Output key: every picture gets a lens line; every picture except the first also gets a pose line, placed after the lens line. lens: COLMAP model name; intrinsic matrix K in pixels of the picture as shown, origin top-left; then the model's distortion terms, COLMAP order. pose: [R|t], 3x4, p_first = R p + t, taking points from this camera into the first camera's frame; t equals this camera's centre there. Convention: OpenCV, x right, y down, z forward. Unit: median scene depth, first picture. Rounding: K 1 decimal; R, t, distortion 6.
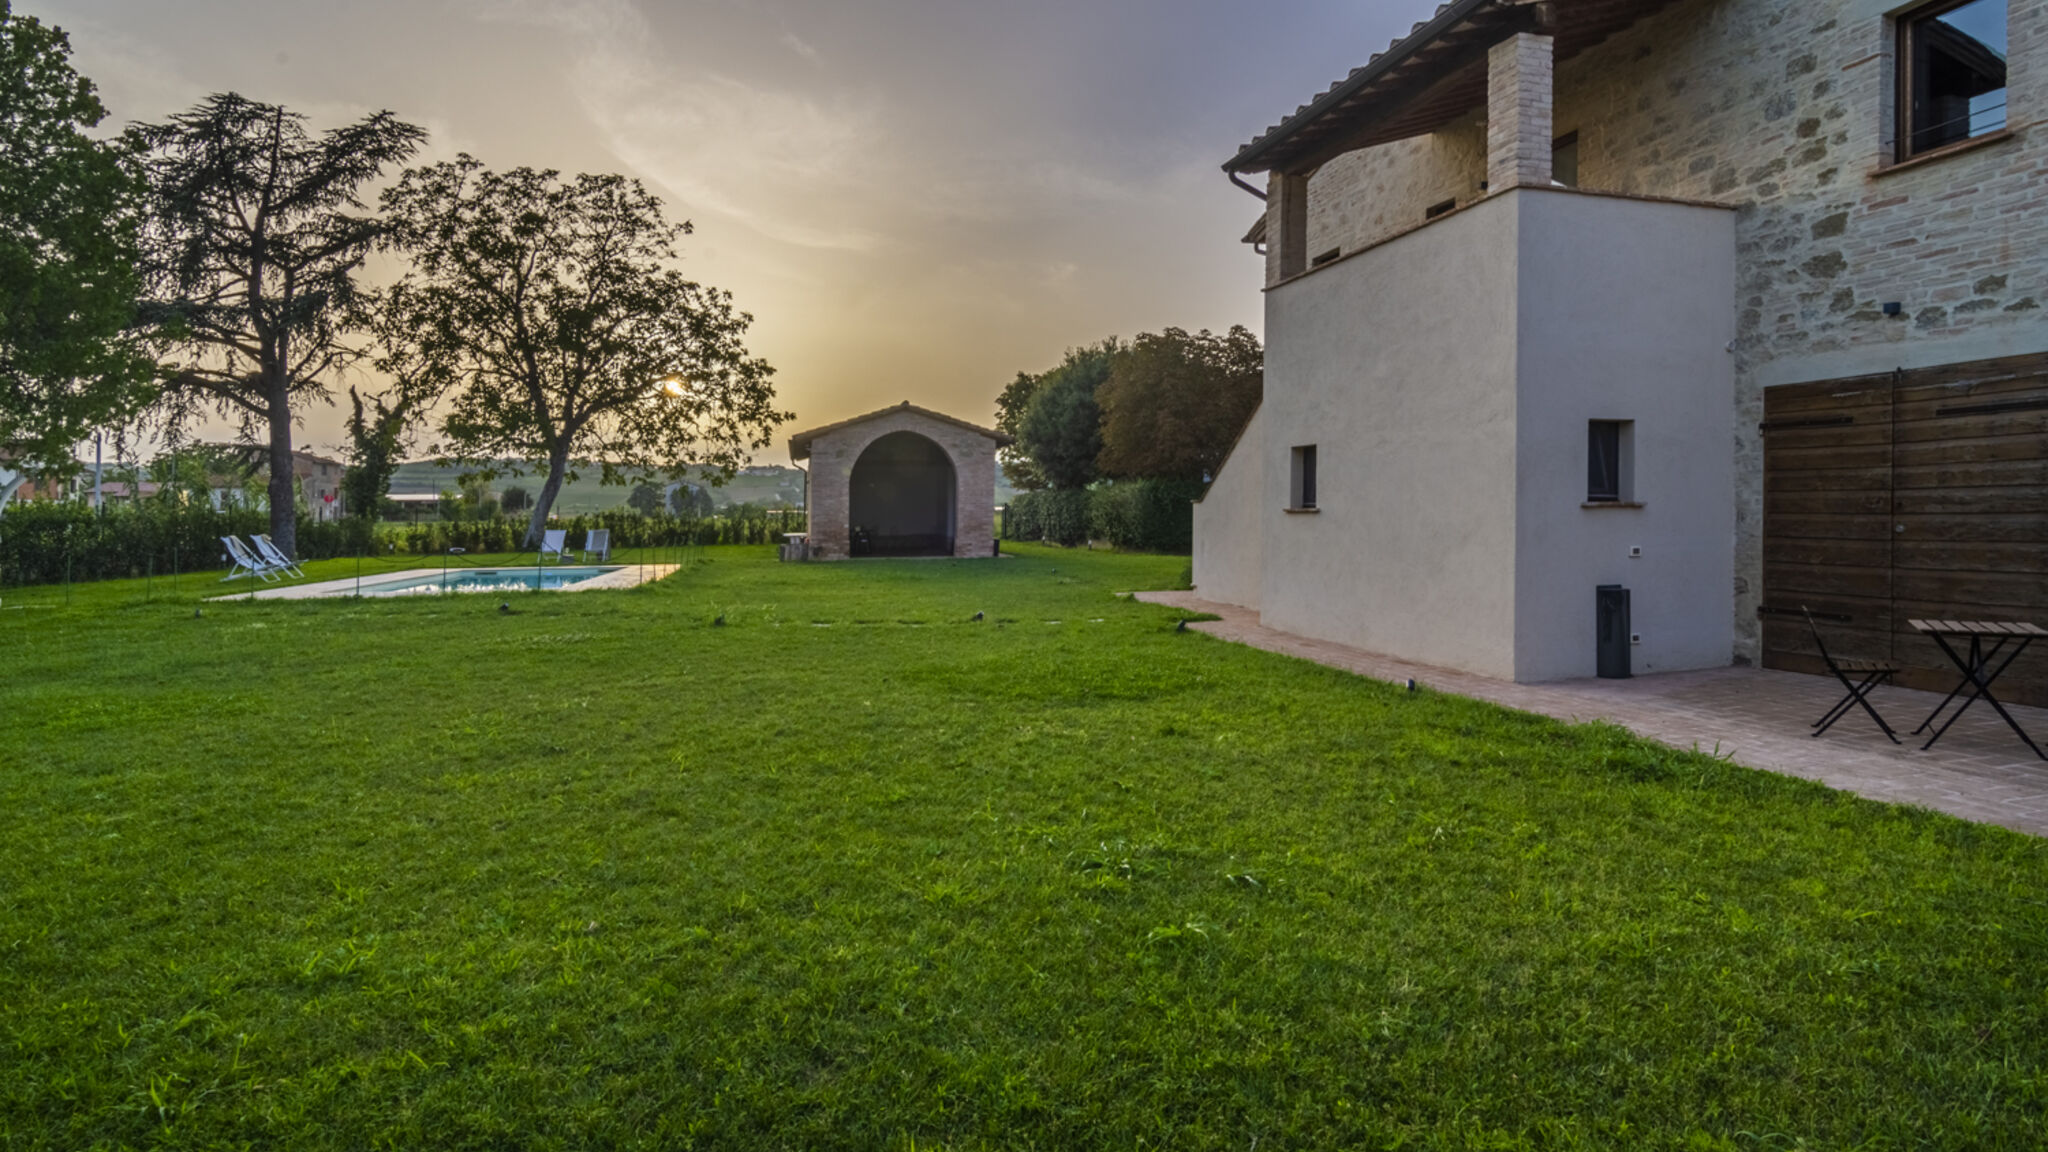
lens RADIAL K [[1007.9, 0, 999.5], [0, 1007.9, 506.8], [0, 0, 1]] dist [-0.002209, 0.000820]
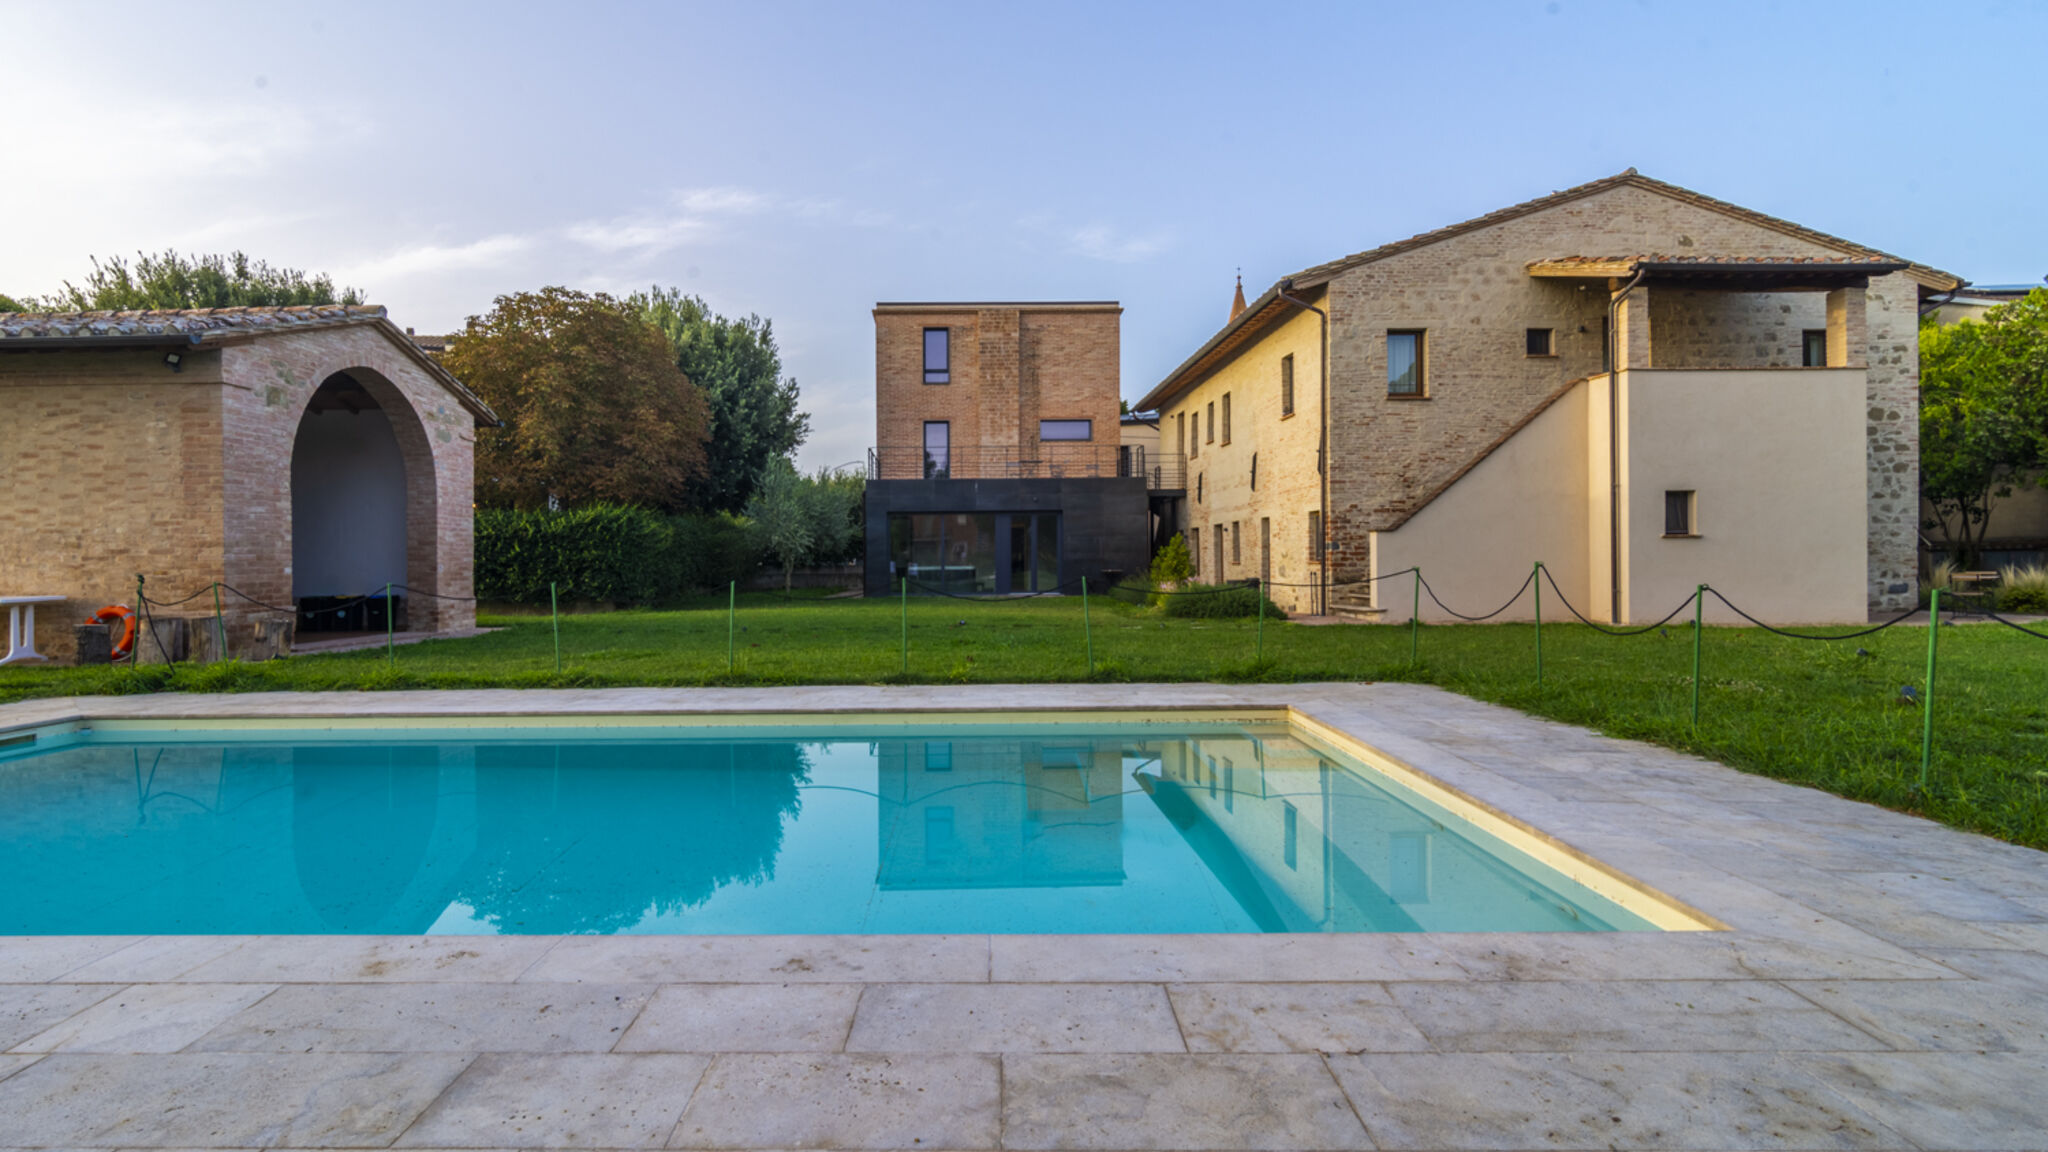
lens RADIAL K [[995.9, 0, 972.1], [0, 995.9, 584.9], [0, 0, 1]] dist [-0.004591, 0.000214]
pose [[0.228087, -0.017078, 0.973491, -1.648246], [0.000532, 0.999848, 0.017416, 0.060857], [-0.973641, -0.003454, 0.228062, 2.113318]]
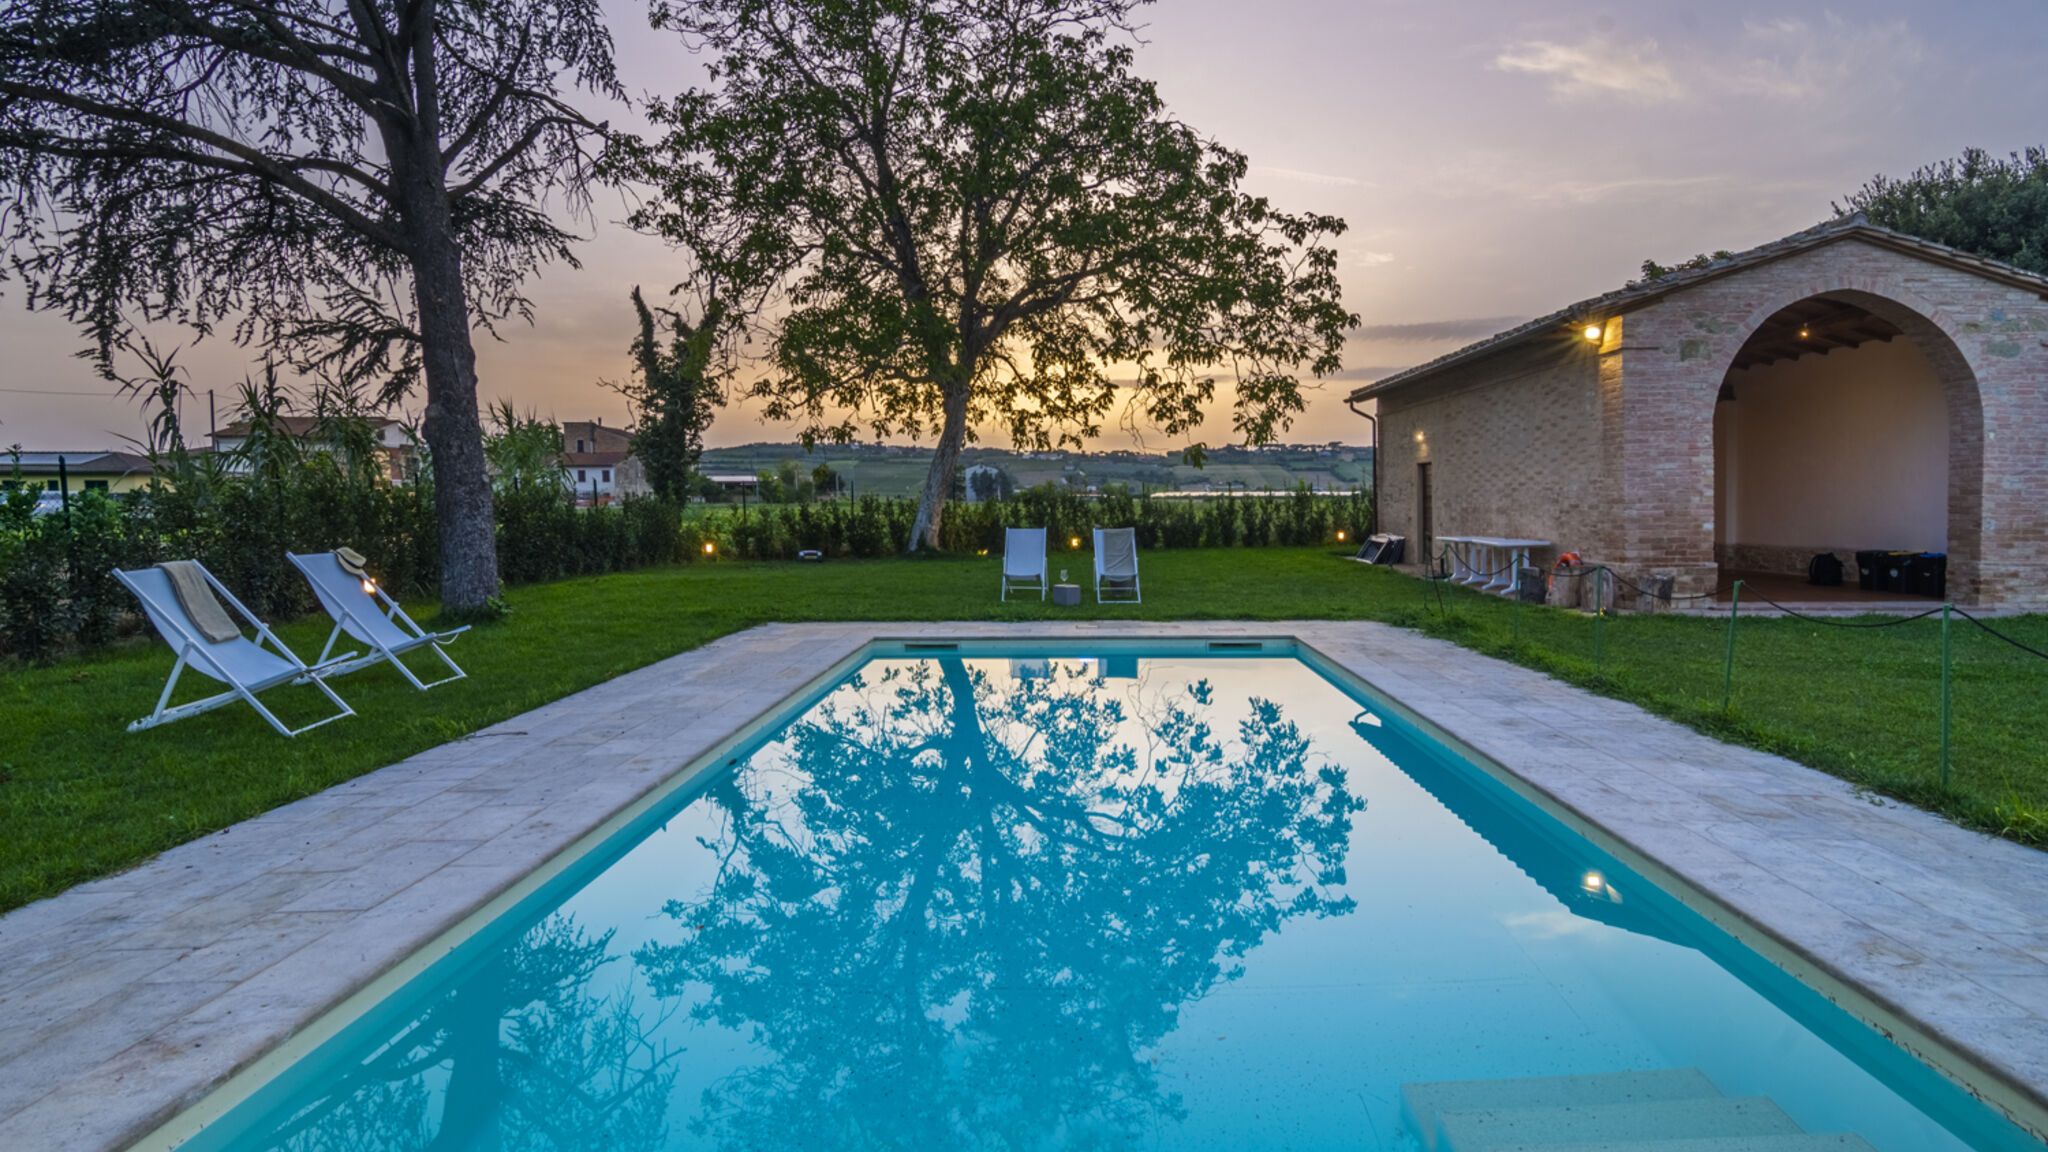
lens RADIAL K [[1017.2, 0, 1077.9], [0, 1017.2, 567.8], [0, 0, 1]] dist [-0.001013, 0.000282]
pose [[0.980341, 0.016438, -0.196623, -1.068623], [-0.001461, 0.997101, 0.076075, 0.015779], [0.197303, -0.074293, 0.977523, 1.824200]]
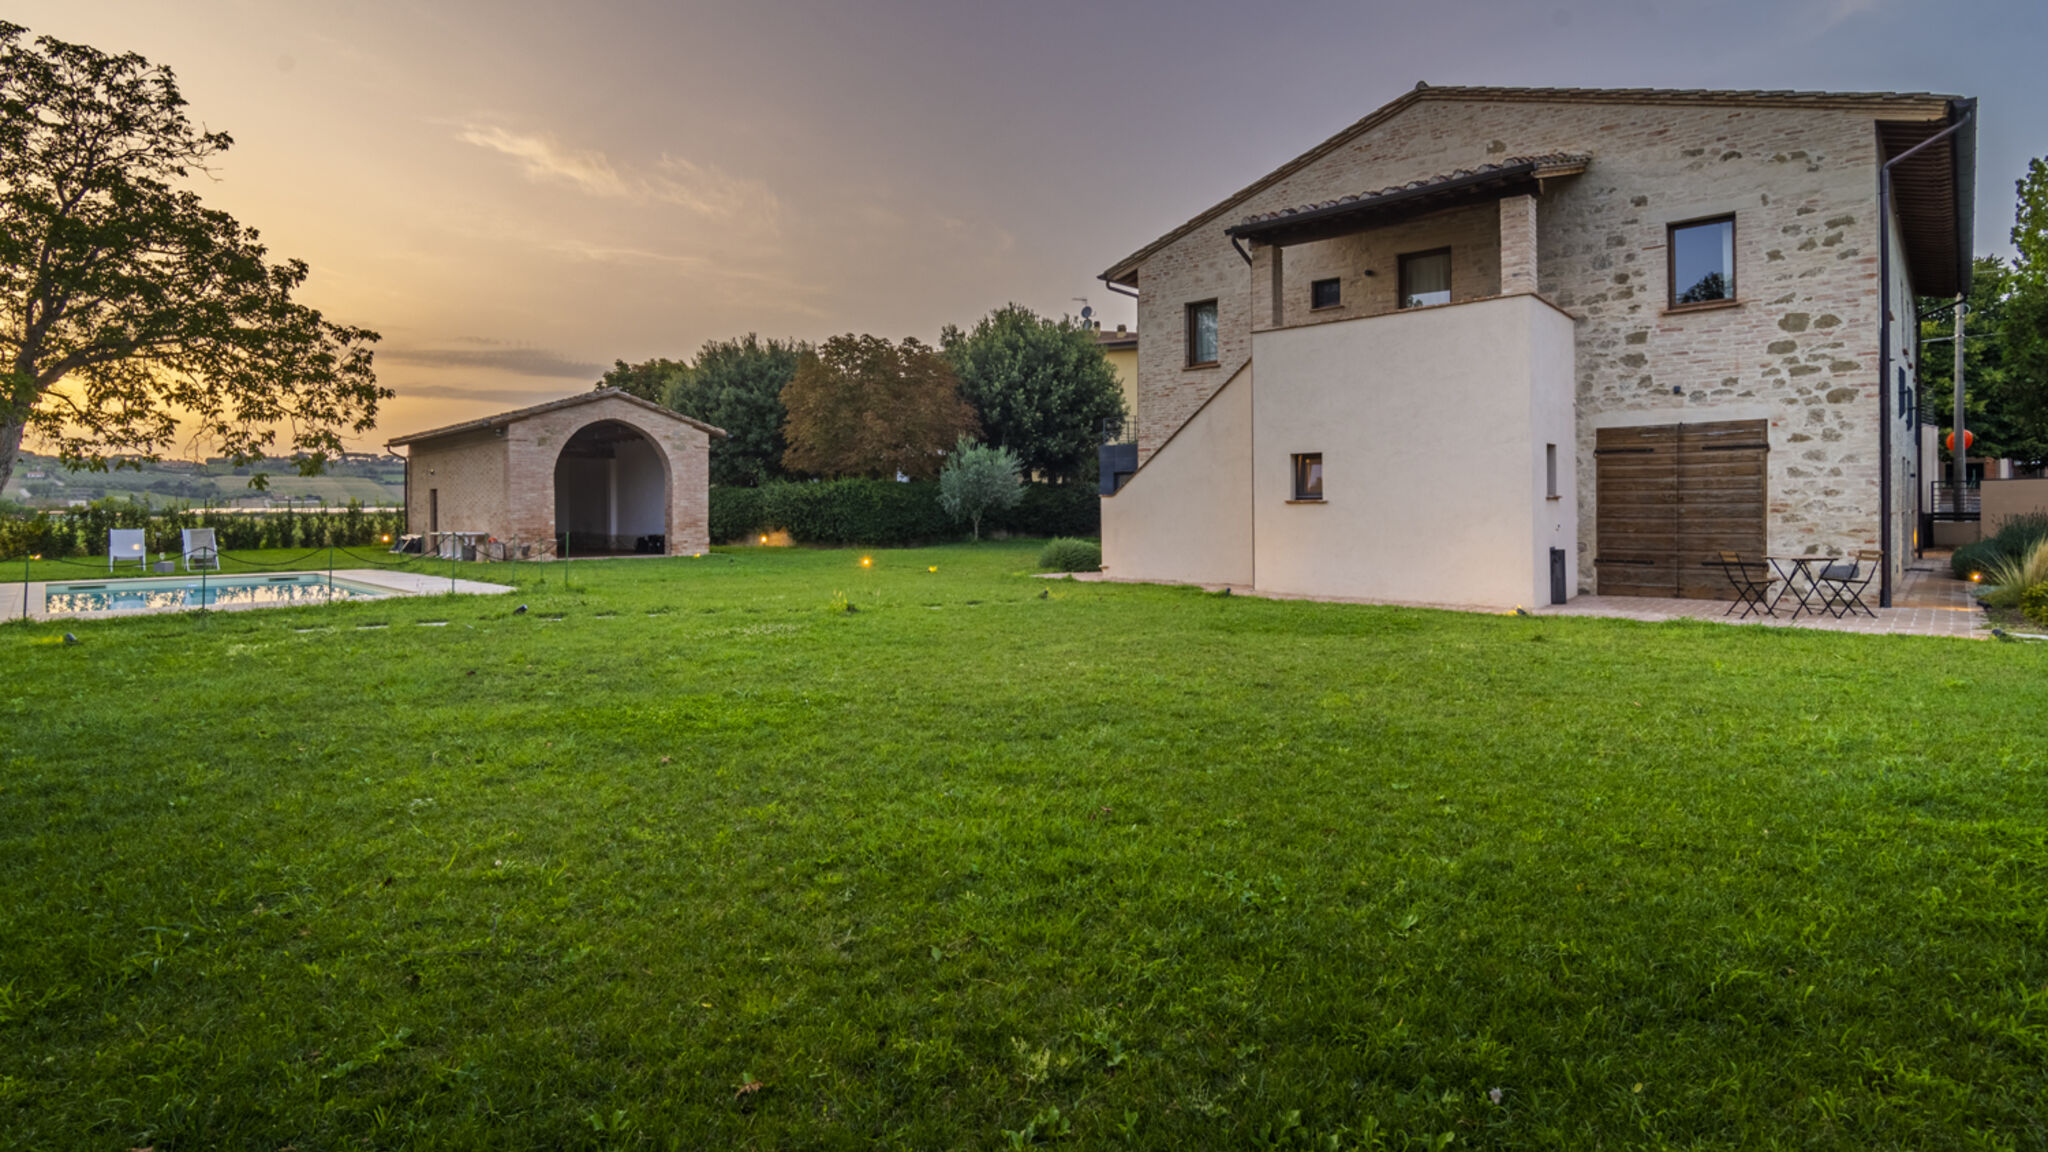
lens RADIAL K [[1005.1, 0, 1016.7], [0, 1005.1, 512.6], [0, 0, 1]] dist [-0.003507, 0.000408]
pose [[0.844502, -0.000339, 0.535552, -0.936049], [-0.002498, 0.999986, 0.004573, 0.016279], [-0.535547, -0.005199, 0.844490, 0.100534]]
